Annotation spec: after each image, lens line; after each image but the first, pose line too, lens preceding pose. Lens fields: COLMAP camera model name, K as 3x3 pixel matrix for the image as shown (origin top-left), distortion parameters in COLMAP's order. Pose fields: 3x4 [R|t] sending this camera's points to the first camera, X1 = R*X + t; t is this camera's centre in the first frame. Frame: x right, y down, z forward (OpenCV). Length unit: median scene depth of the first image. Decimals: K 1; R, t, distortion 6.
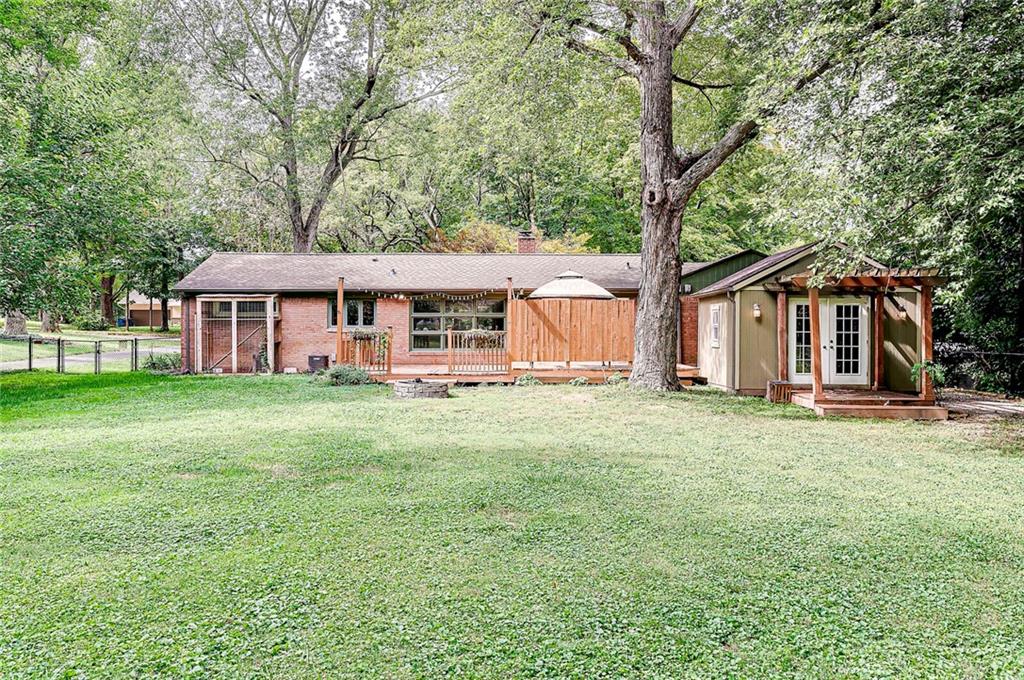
lens RADIAL K [[769.9, 0, 512.0], [0, 769.9, 340.0], [0, 0, 1]] dist [-0.001888, -0.000658]
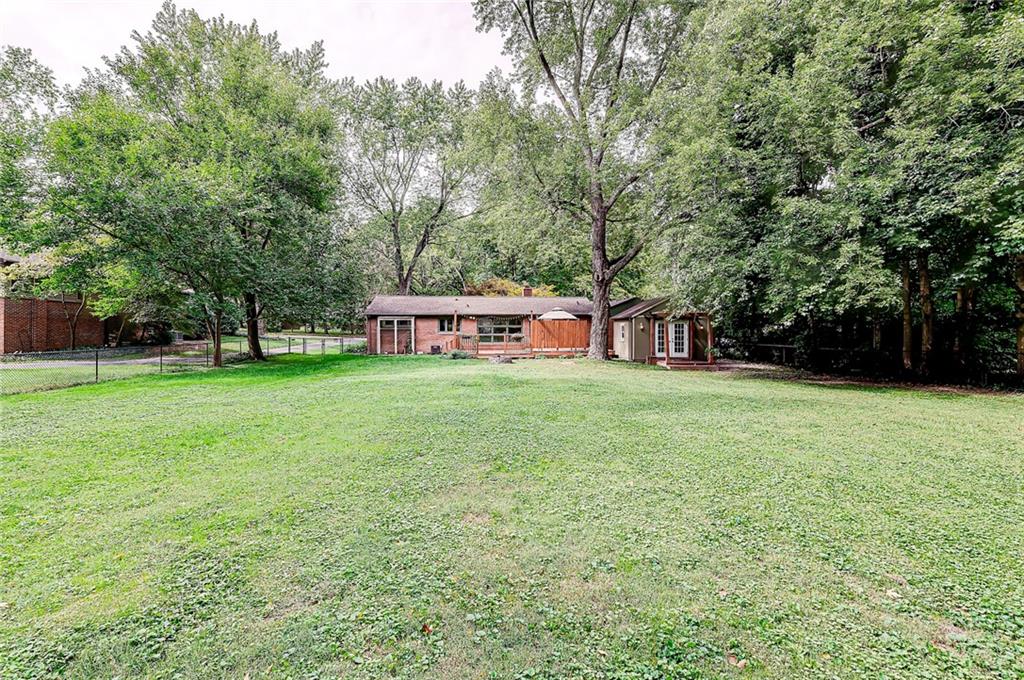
lens RADIAL K [[457.4, 0, 511.8], [0, 457.4, 335.2], [0, 0, 1]] dist [-0.000033, 0.000064]
pose [[0.998009, -0.001871, 0.063042, -0.143565], [0.002081, 0.999992, -0.003274, -0.005322], [-0.063035, 0.003399, 0.998005, -0.320037]]
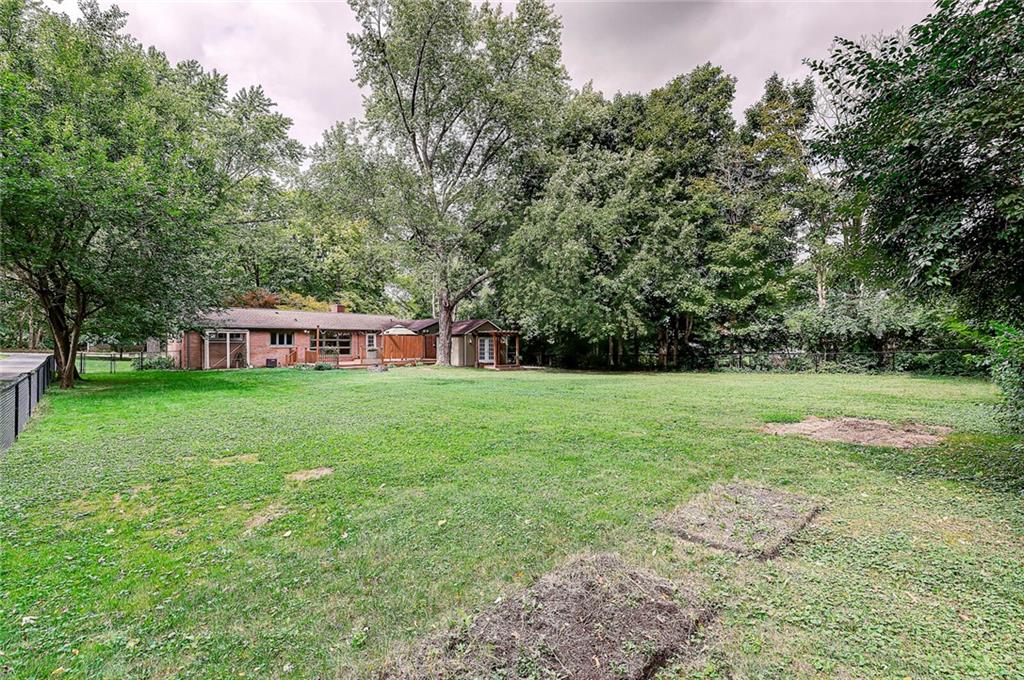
lens RADIAL K [[457.4, 0, 511.8], [0, 457.4, 335.2], [0, 0, 1]] dist [-0.000033, 0.000064]
pose [[0.730172, 0.013662, 0.683126, -0.750397], [0.007175, 0.999592, -0.027660, -0.007316], [-0.683225, 0.025098, 0.729776, -0.448743]]
